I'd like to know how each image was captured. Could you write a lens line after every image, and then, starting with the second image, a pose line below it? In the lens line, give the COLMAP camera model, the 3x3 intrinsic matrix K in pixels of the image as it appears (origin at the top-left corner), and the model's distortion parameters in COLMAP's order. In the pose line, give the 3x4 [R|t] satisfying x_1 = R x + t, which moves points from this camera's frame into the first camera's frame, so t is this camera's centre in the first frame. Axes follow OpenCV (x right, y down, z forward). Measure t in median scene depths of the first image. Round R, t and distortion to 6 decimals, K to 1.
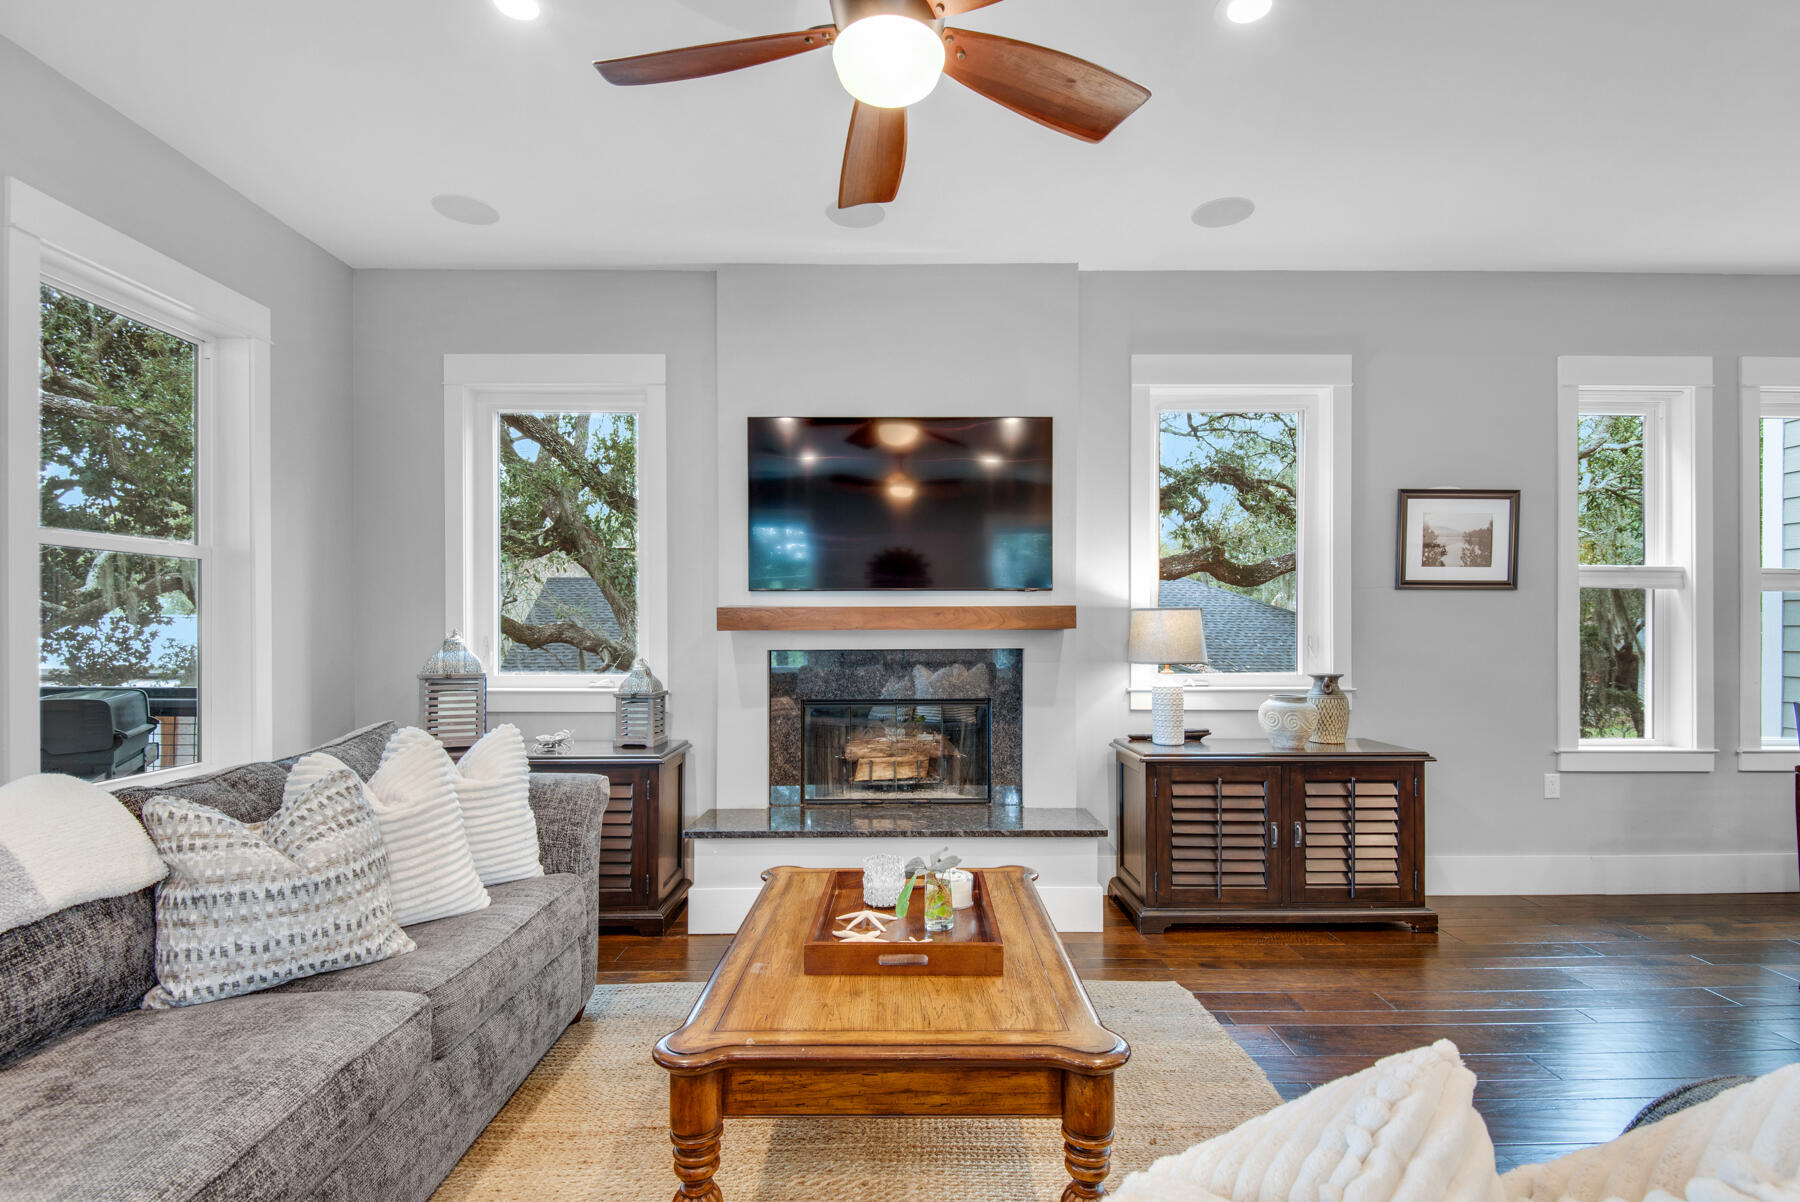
lens RADIAL K [[870.2, 0, 897.2], [0, 870.2, 621.9], [0, 0, 1]] dist [0.001979, -0.000291]
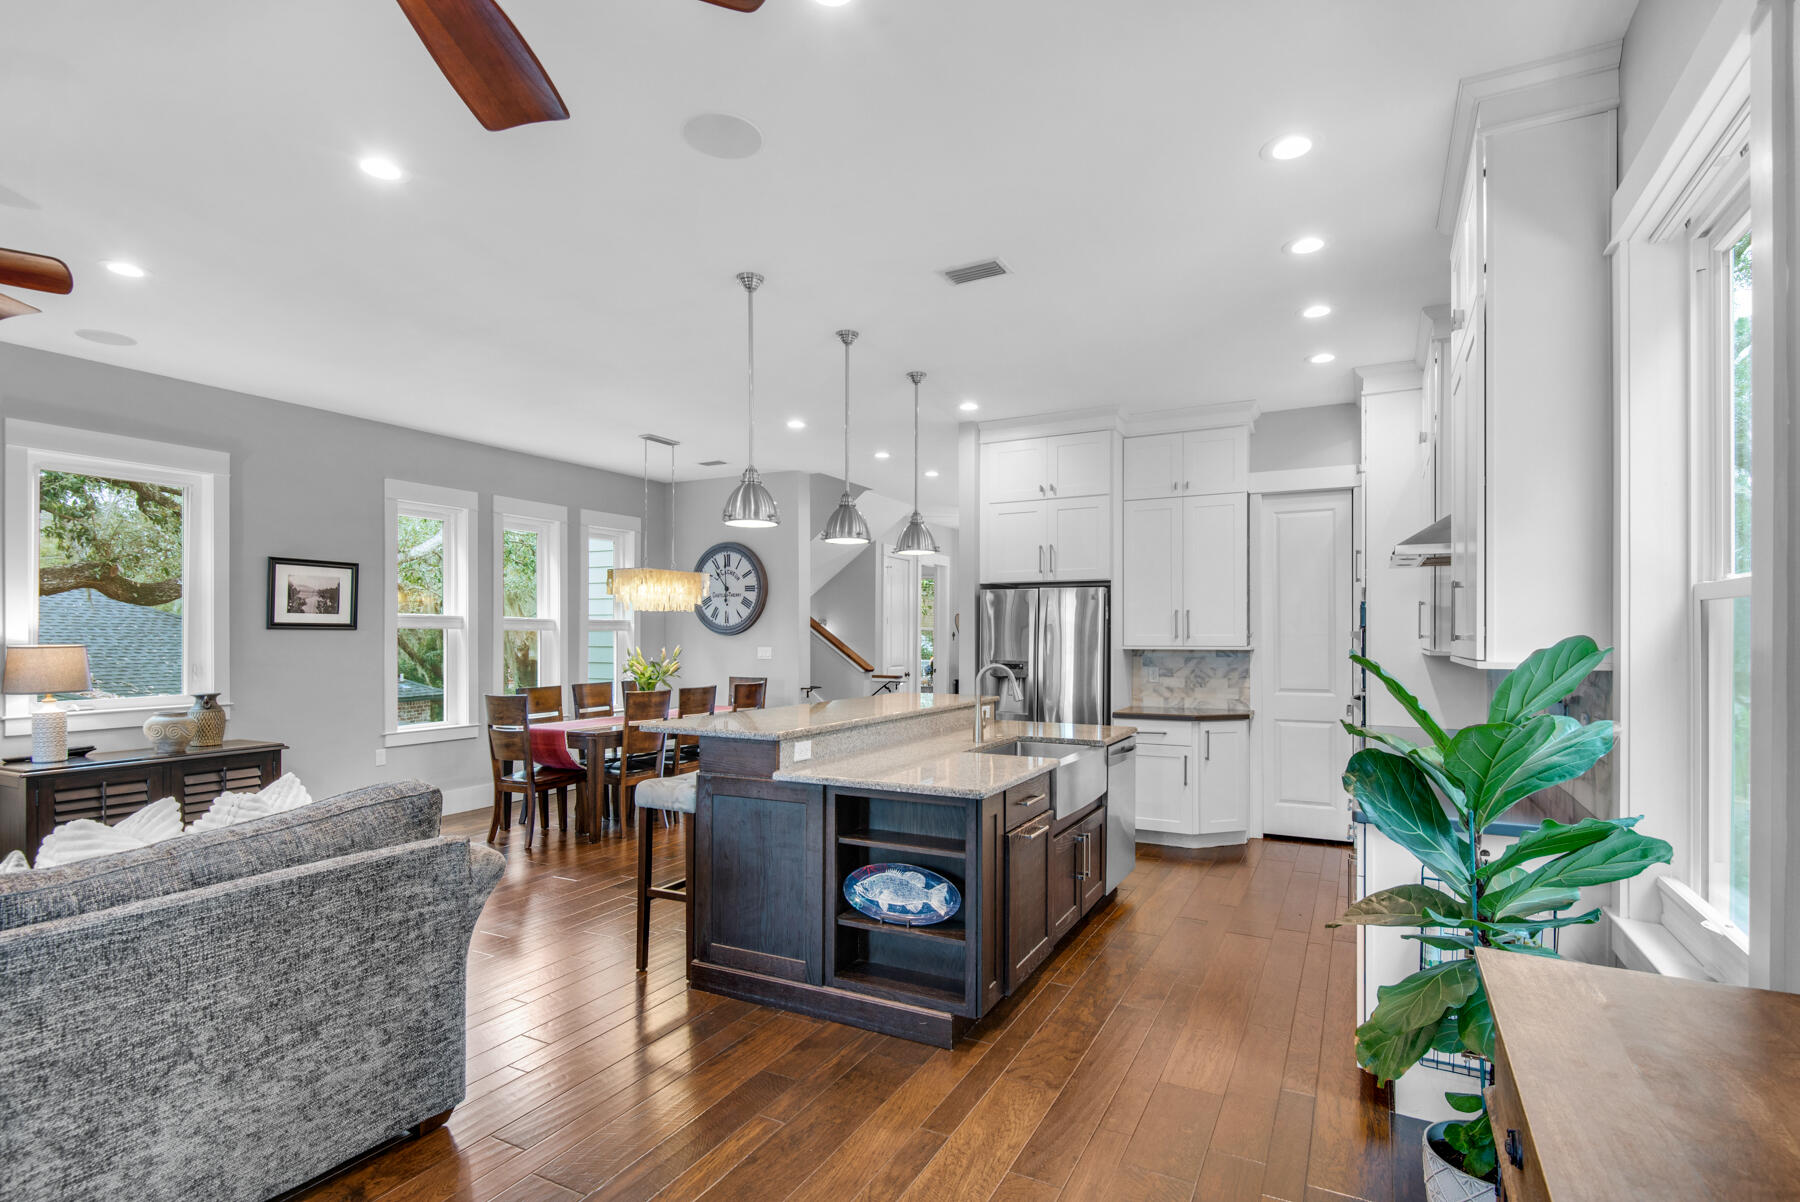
lens RADIAL K [[901.0, 0, 967.9], [0, 901.0, 629.9], [0, 0, 1]] dist [0.001843, -0.013782]
pose [[0.438004, 0.001175, 0.898972, -0.218348], [-0.002160, 0.999998, -0.000255, -0.038184], [-0.898971, -0.001830, 0.438005, -0.622448]]
